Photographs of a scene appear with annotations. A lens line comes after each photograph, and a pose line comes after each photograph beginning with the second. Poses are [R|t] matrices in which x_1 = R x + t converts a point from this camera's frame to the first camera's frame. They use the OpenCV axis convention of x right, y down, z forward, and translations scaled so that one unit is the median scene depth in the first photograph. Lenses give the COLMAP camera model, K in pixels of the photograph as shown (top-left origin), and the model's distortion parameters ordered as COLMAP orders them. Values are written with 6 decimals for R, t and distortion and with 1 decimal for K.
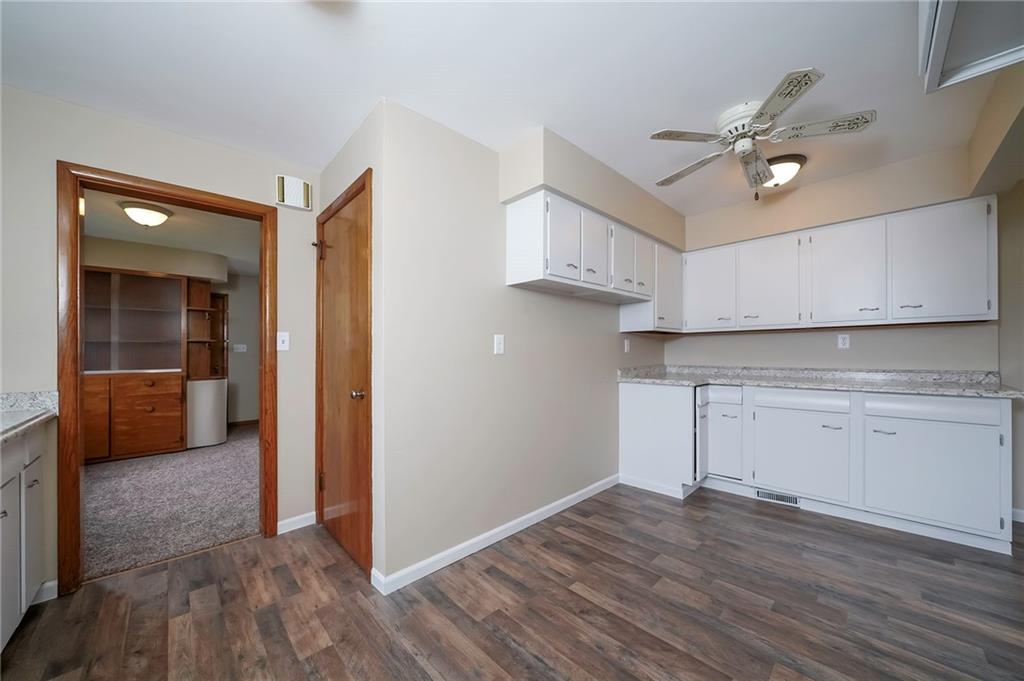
lens RADIAL K [[366.9, 0, 517.1], [0, 366.9, 349.9], [0, 0, 1]] dist [-0.003263, -0.000129]
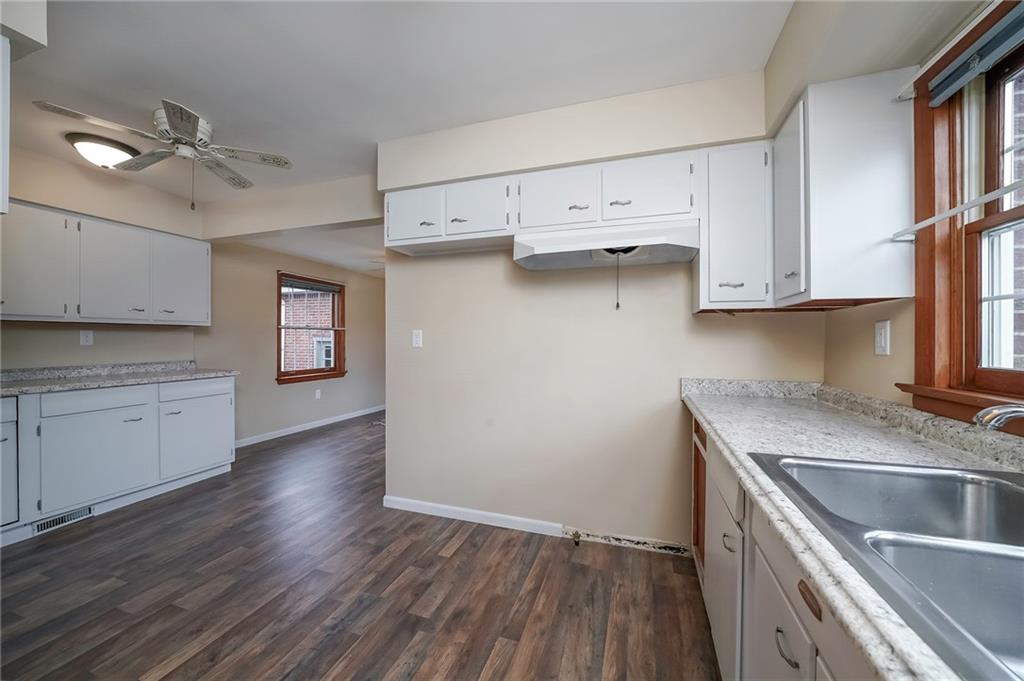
lens RADIAL K [[383.9, 0, 504.5], [0, 383.9, 341.0], [0, 0, 1]] dist [-0.007464, -0.000360]
pose [[-0.432261, 0.008611, 0.901707, -0.866249], [0.003241, 0.999963, -0.007995, -0.004435], [-0.901743, -0.000534, -0.432273, 0.742102]]
